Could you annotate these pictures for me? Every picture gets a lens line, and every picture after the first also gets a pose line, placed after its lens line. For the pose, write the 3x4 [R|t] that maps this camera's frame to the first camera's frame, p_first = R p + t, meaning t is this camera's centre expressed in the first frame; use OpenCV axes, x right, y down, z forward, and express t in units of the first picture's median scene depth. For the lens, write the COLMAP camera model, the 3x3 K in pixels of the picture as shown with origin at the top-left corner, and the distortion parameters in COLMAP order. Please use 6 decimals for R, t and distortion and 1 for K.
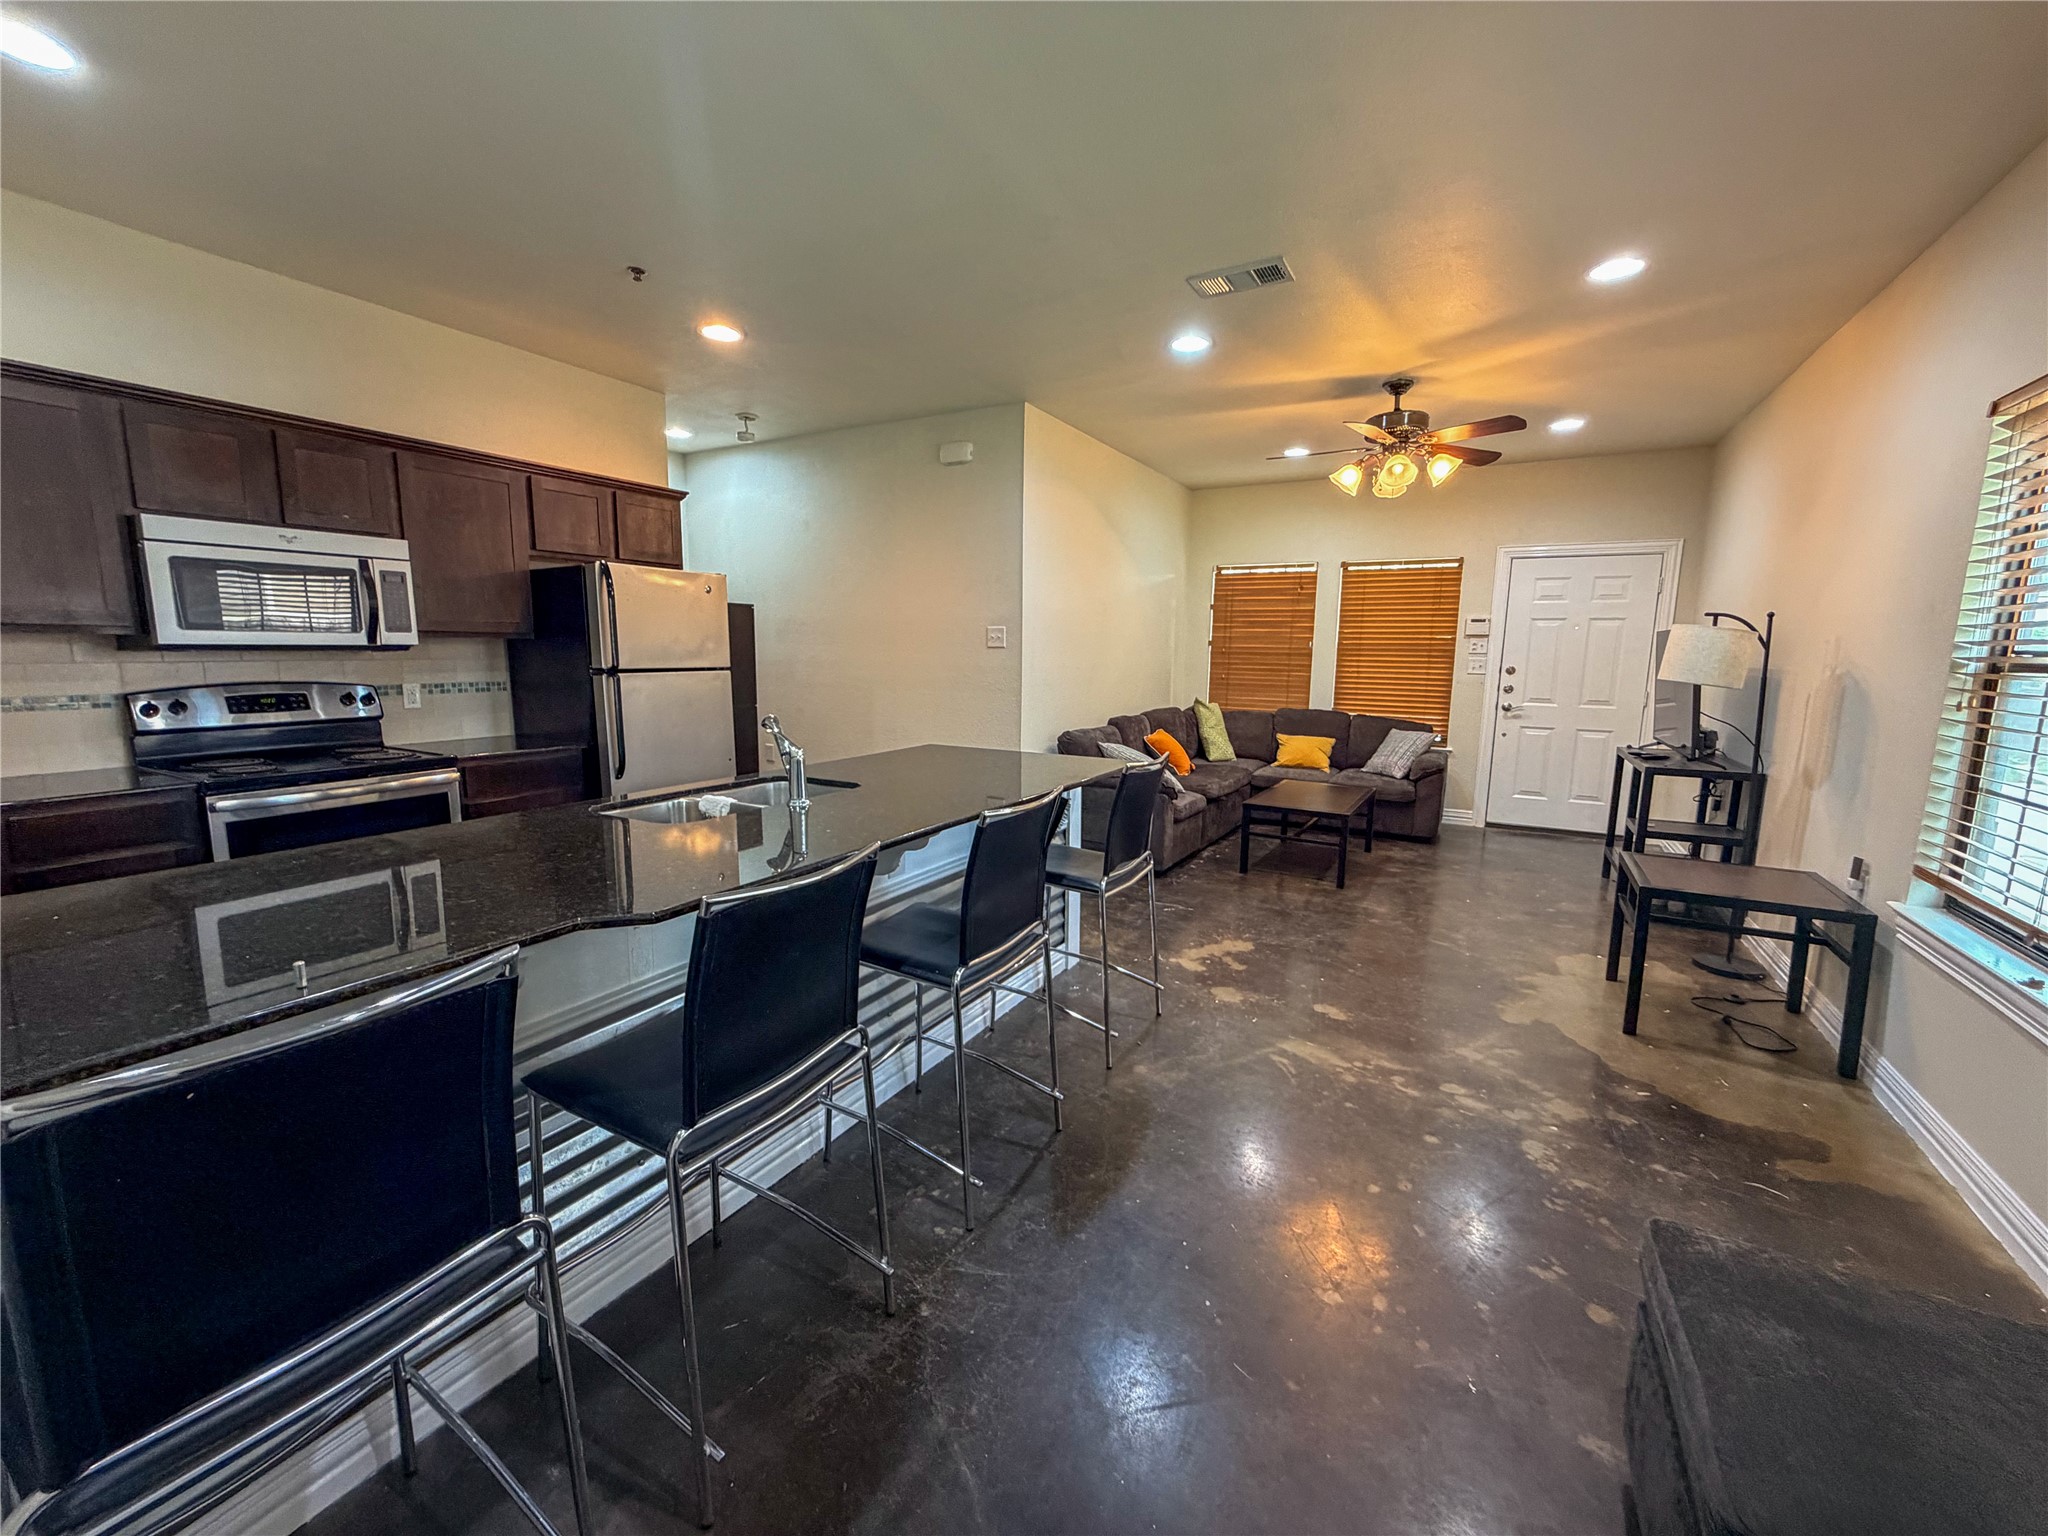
lens RADIAL K [[824.4, 0, 1012.0], [0, 824.4, 776.2], [0, 0, 1]] dist [-0.001486, -0.000073]
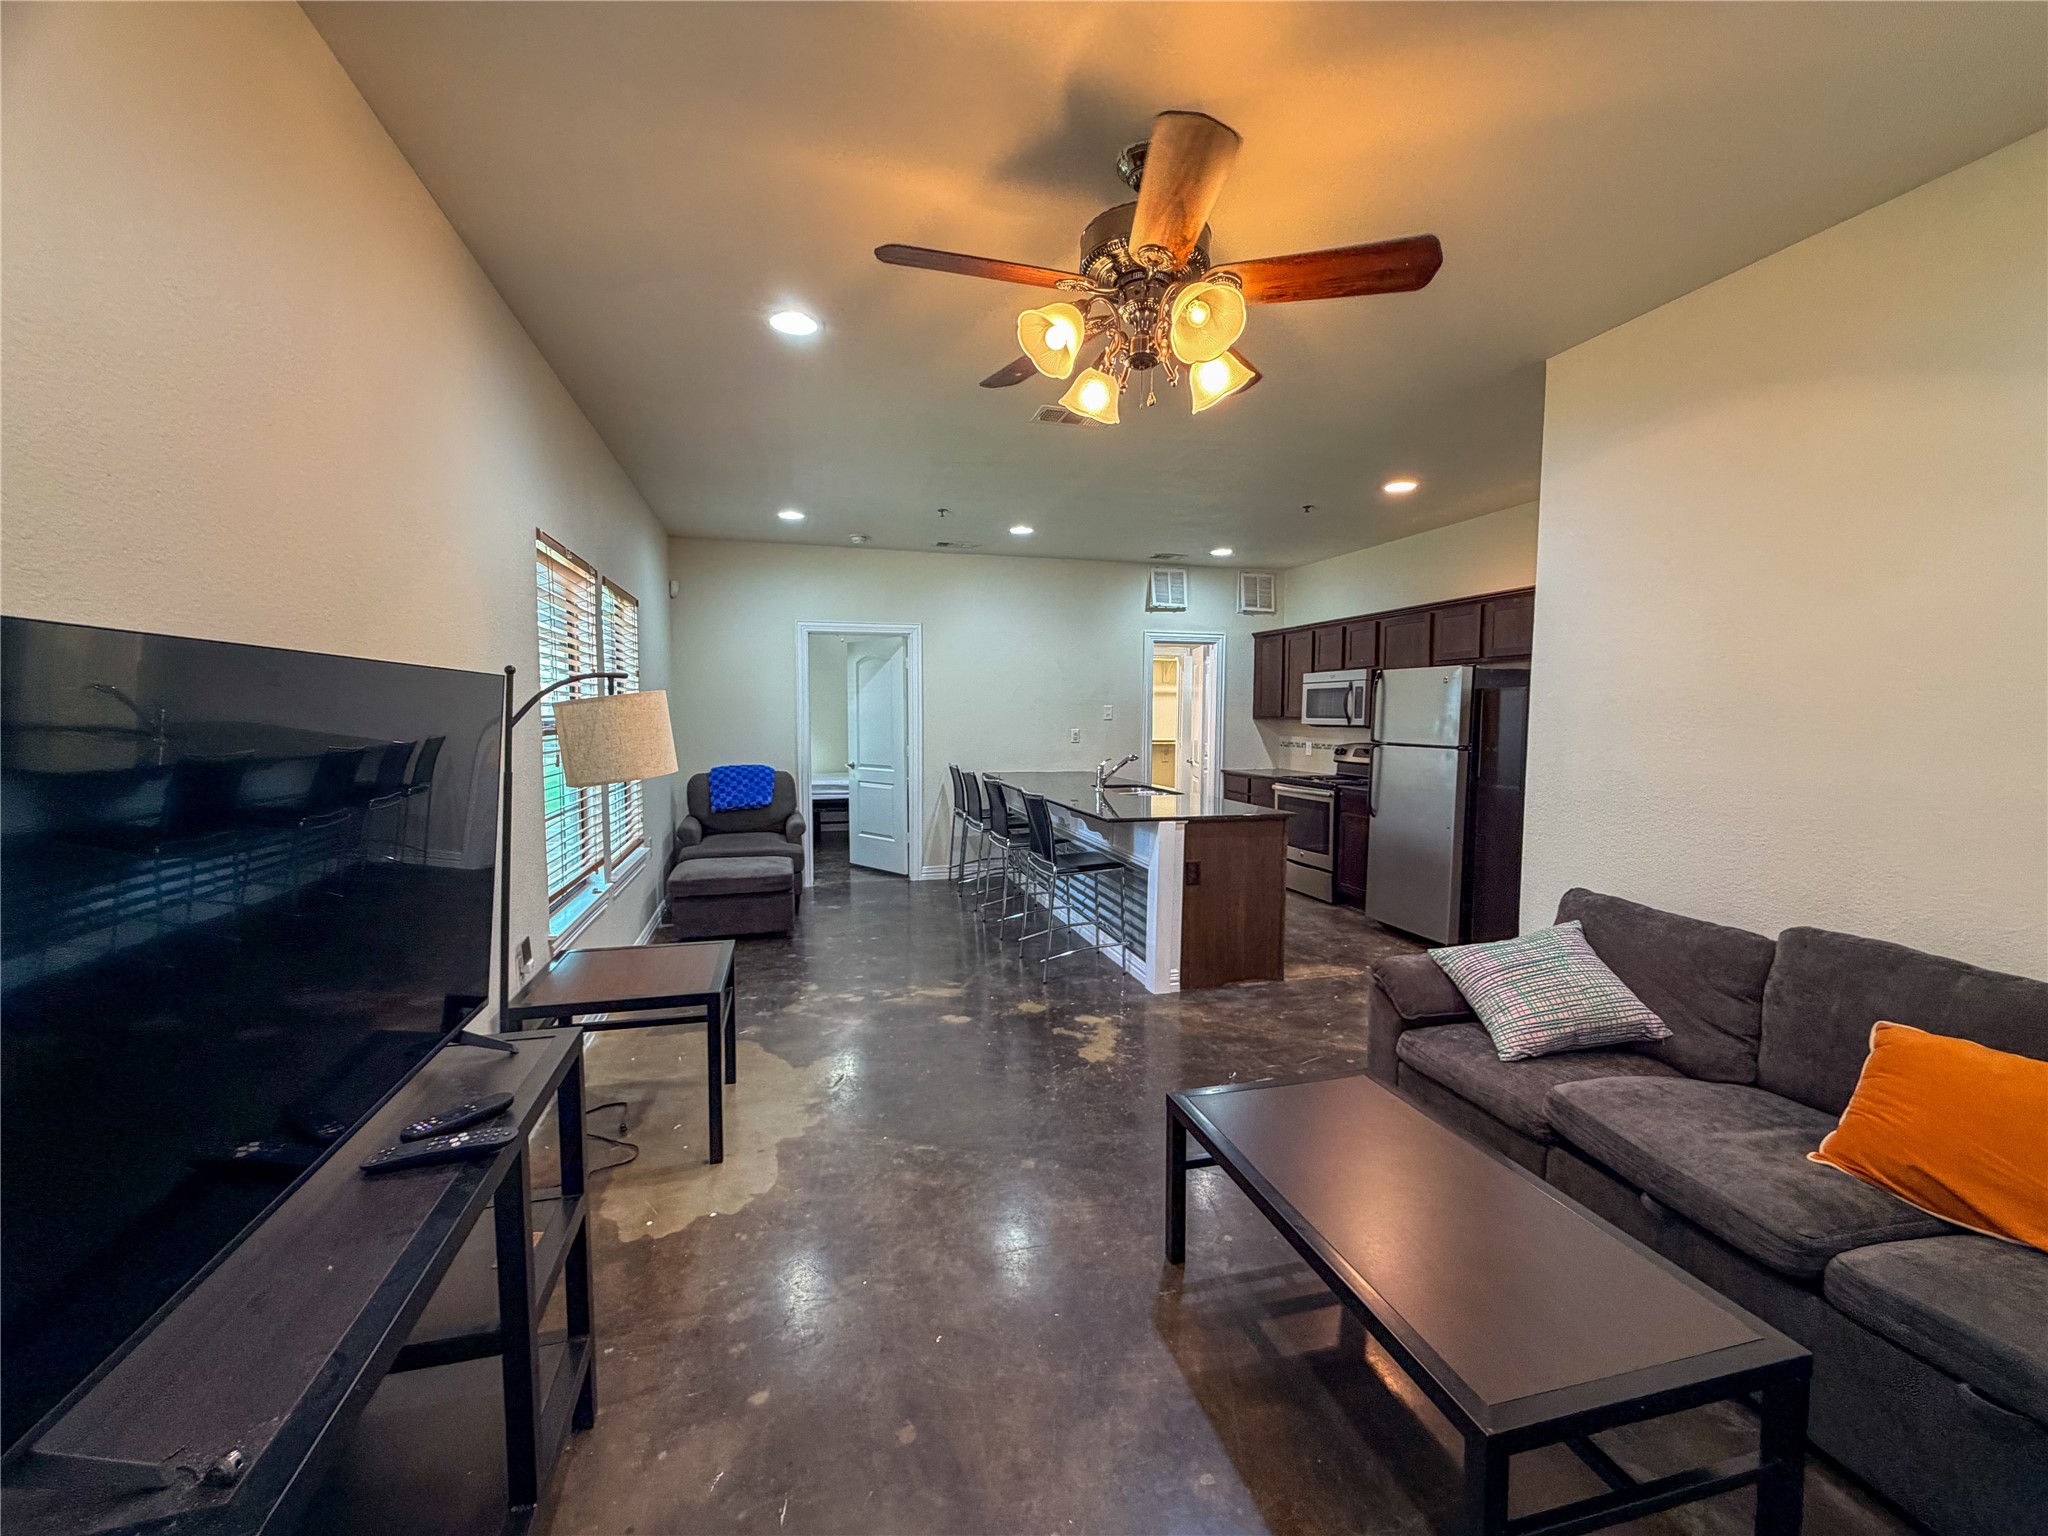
lens RADIAL K [[824.4, 0, 1016.6], [0, 824.4, 772.1], [0, 0, 1]] dist [-0.001486, -0.000073]
pose [[-0.701972, 0.038963, -0.711138, 1.023670], [-0.120416, 0.977634, 0.172428, -0.256589], [0.701951, 0.206672, -0.681580, 1.579535]]
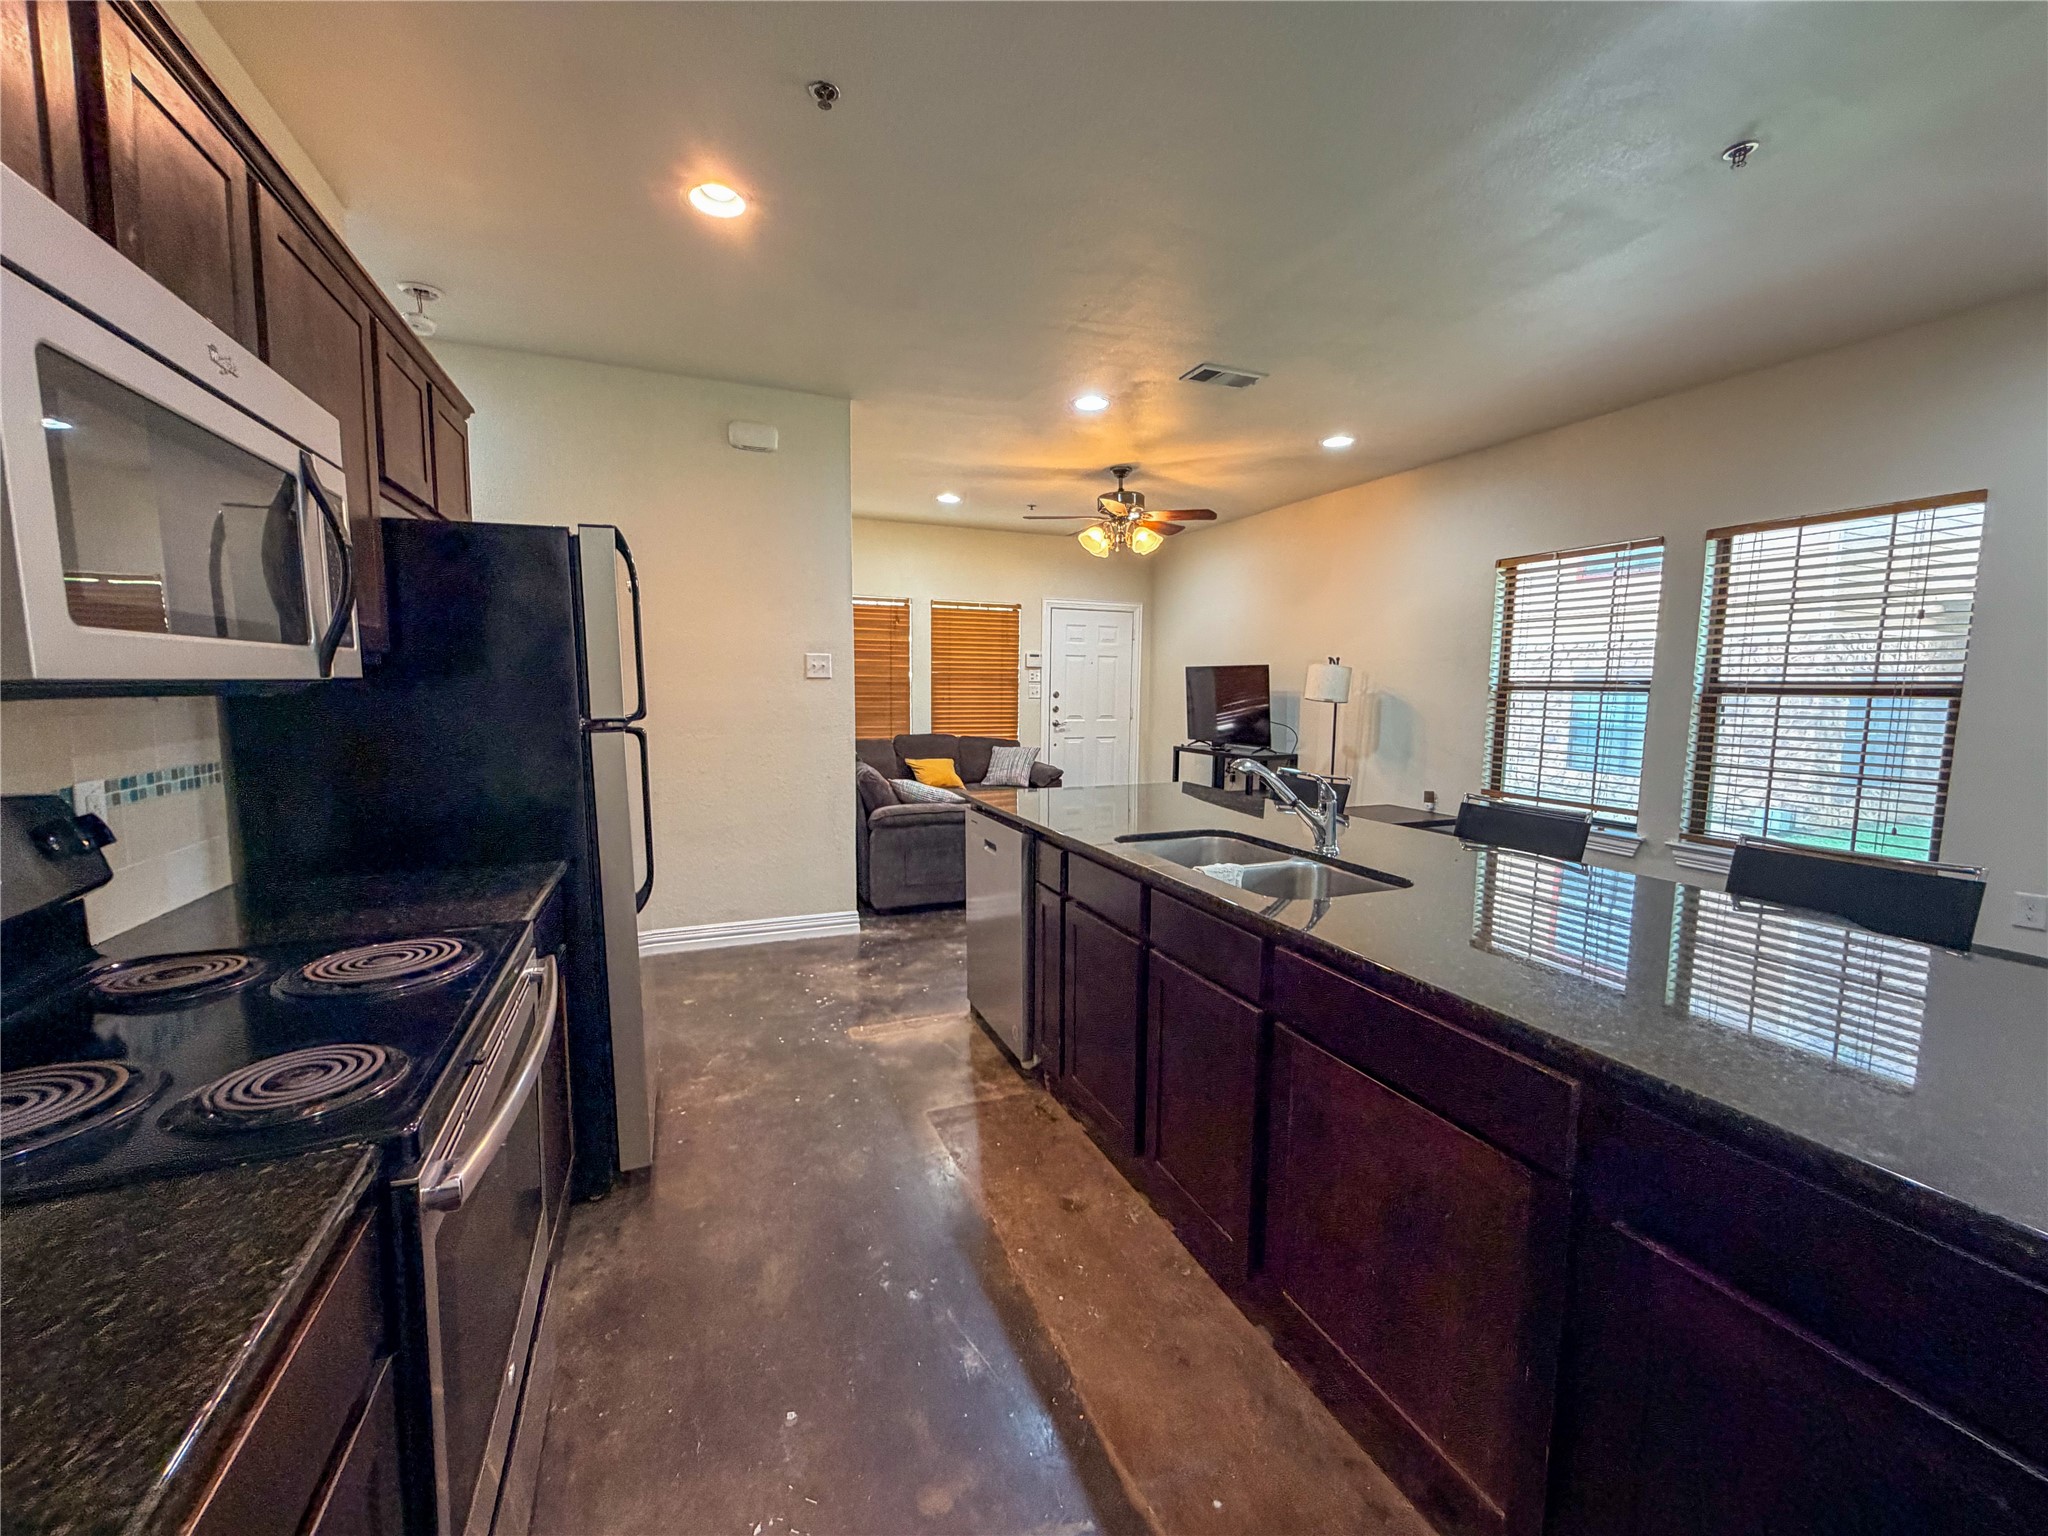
lens RADIAL K [[824.4, 0, 1015.3], [0, 824.4, 773.7], [0, 0, 1]] dist [-0.001486, -0.000073]
pose [[0.607291, -0.093682, 0.788937, -0.771272], [0.121230, 0.992322, 0.024515, -0.075814], [-0.785176, 0.080756, 0.613985, 0.453289]]
